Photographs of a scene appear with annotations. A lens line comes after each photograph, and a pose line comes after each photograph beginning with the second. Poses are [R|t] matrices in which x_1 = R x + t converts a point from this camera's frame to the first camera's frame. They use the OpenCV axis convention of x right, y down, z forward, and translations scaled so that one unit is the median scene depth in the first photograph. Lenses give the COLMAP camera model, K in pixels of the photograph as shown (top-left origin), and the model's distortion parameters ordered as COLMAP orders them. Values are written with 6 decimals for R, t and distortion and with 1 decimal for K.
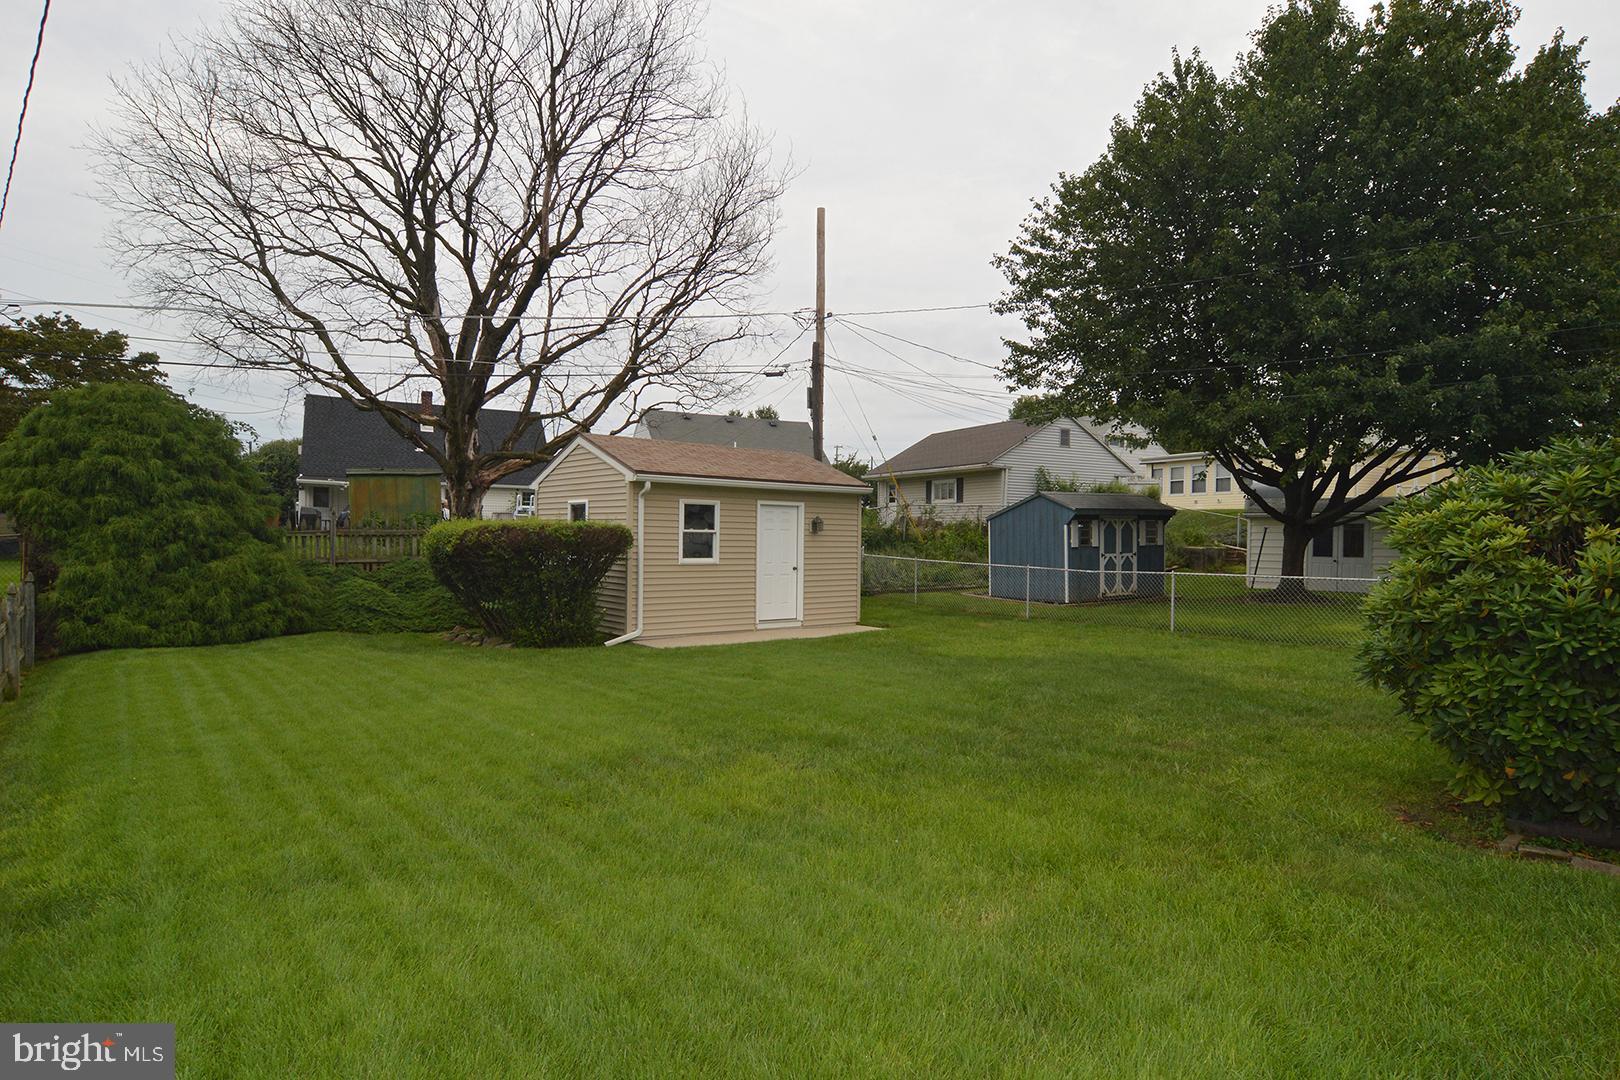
lens RADIAL K [[892.2, 0, 823.5], [0, 892.2, 556.5], [0, 0, 1]] dist [-0.012363, -0.001988]
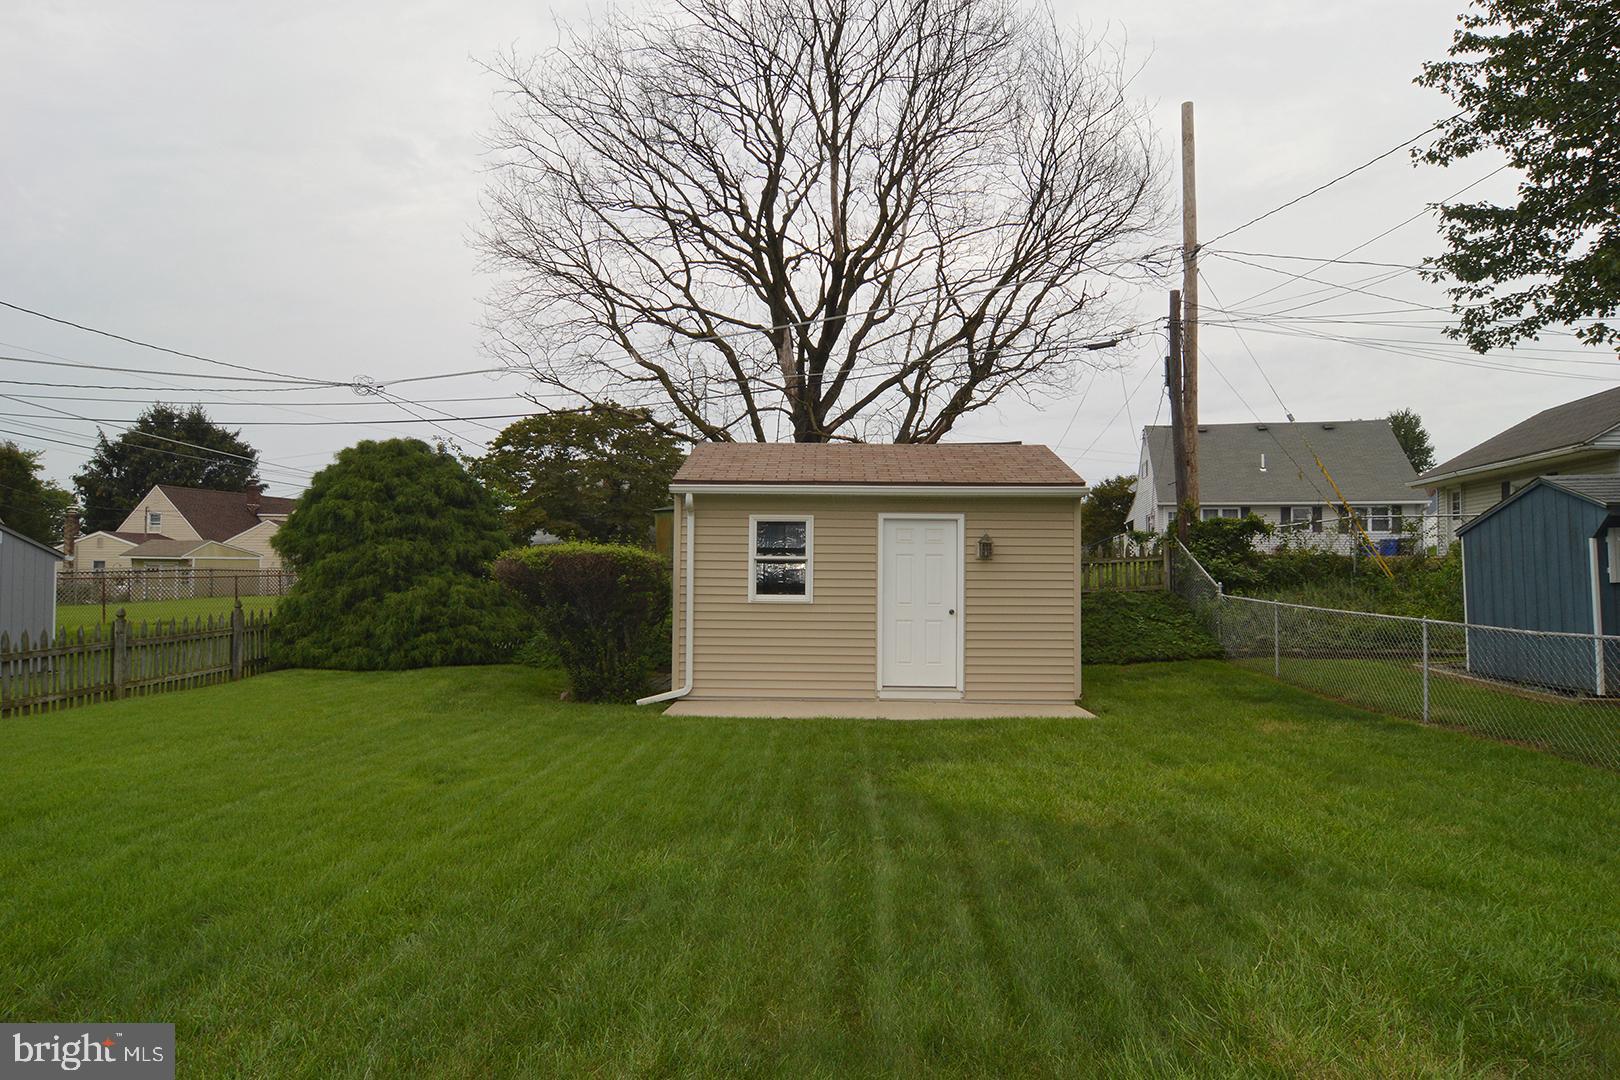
lens RADIAL K [[892.2, 0, 823.5], [0, 892.2, 556.5], [0, 0, 1]] dist [-0.012363, -0.001988]
pose [[0.752165, -0.019645, -0.658681, 0.325106], [-0.011475, 0.999014, -0.042899, 0.001278], [0.658874, 0.039825, 0.751198, 0.411812]]
